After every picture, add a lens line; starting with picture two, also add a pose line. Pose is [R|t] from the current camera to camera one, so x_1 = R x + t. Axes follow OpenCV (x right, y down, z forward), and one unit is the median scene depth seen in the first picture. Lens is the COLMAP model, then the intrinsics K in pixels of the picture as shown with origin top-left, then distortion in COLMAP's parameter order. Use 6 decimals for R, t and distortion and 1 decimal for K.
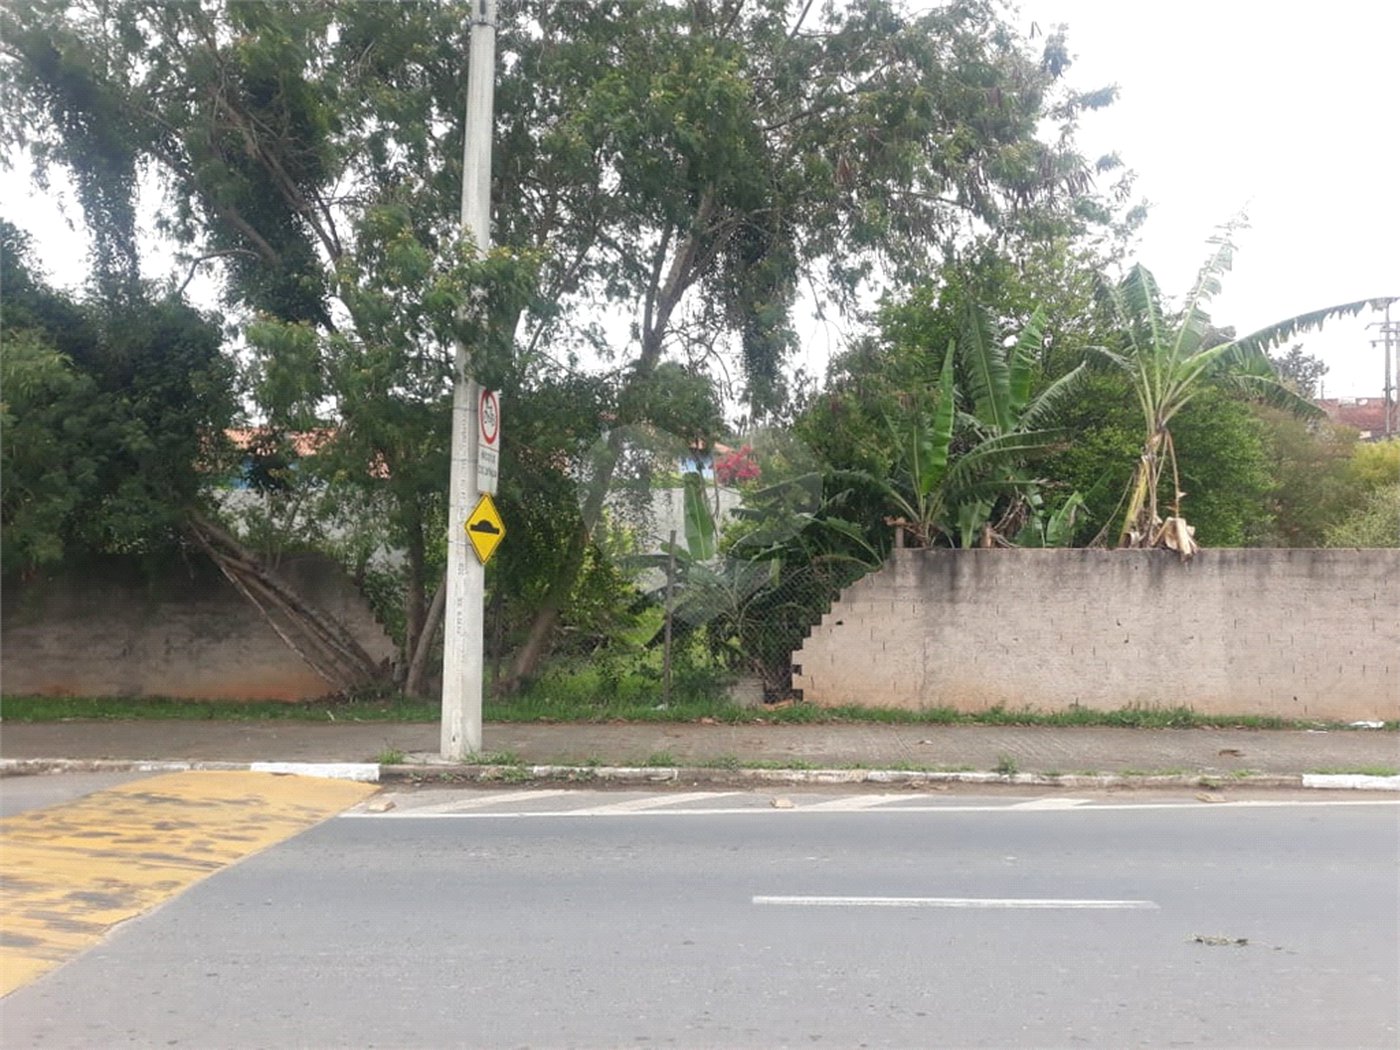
lens RADIAL K [[1146.3, 0, 715.3], [0, 1146.3, 491.2], [0, 0, 1]] dist [0.015678, -0.021838]
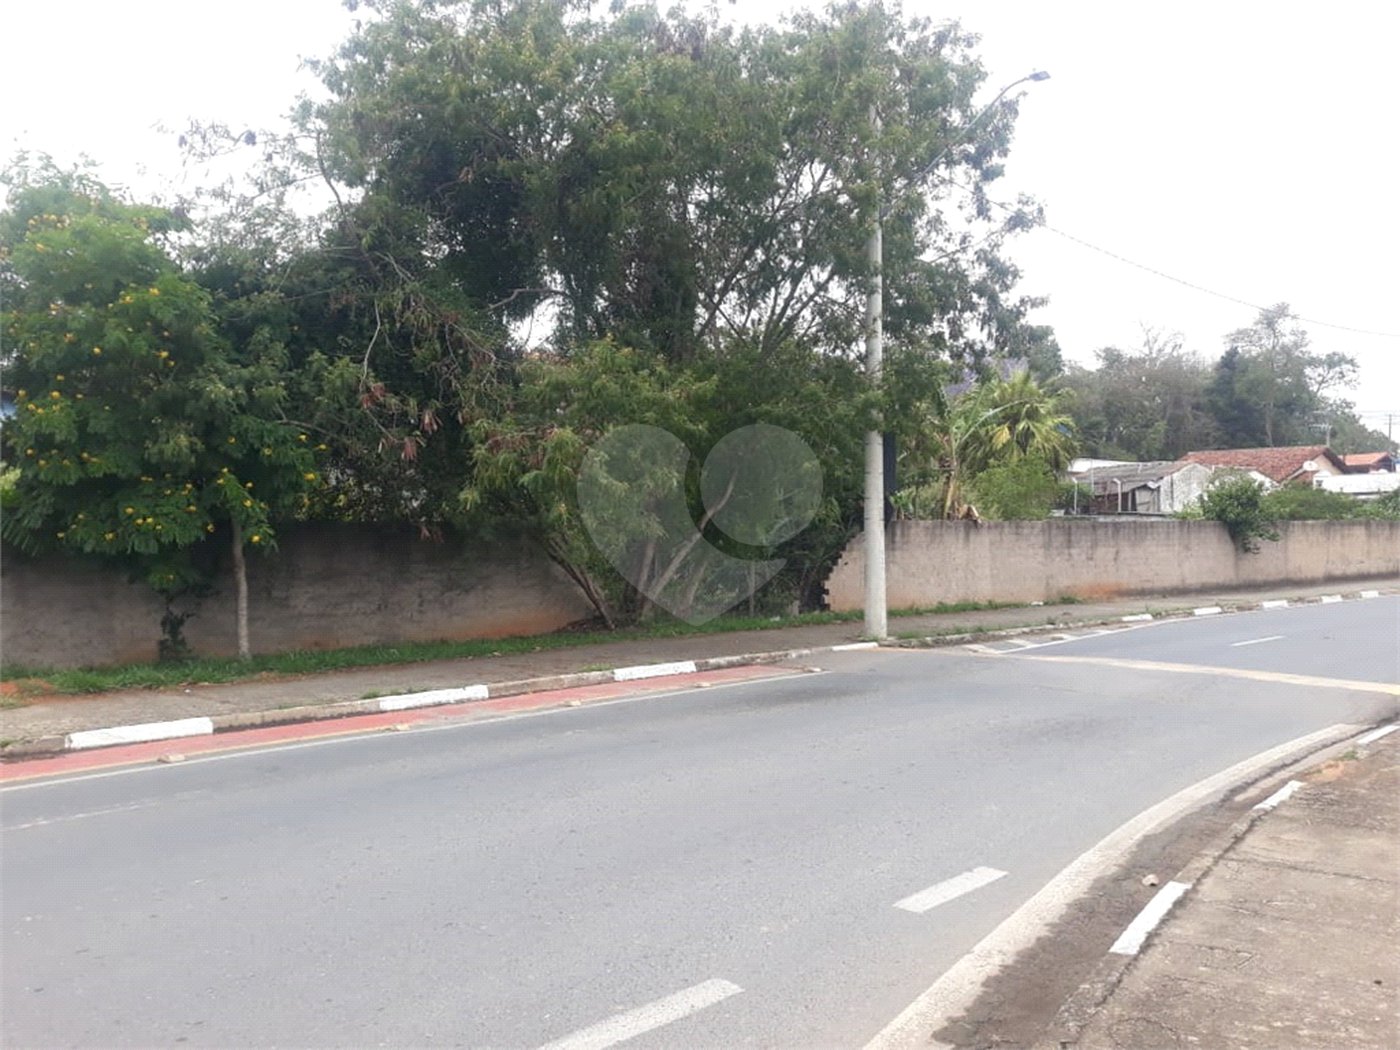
lens RADIAL K [[1146.3, 0, 715.3], [0, 1146.3, 491.2], [0, 0, 1]] dist [0.015678, -0.021838]
pose [[0.709479, 0.018213, 0.704491, -1.221736], [-0.045910, 0.998737, 0.020414, -0.017786], [-0.703230, -0.046826, 0.709419, -0.061965]]
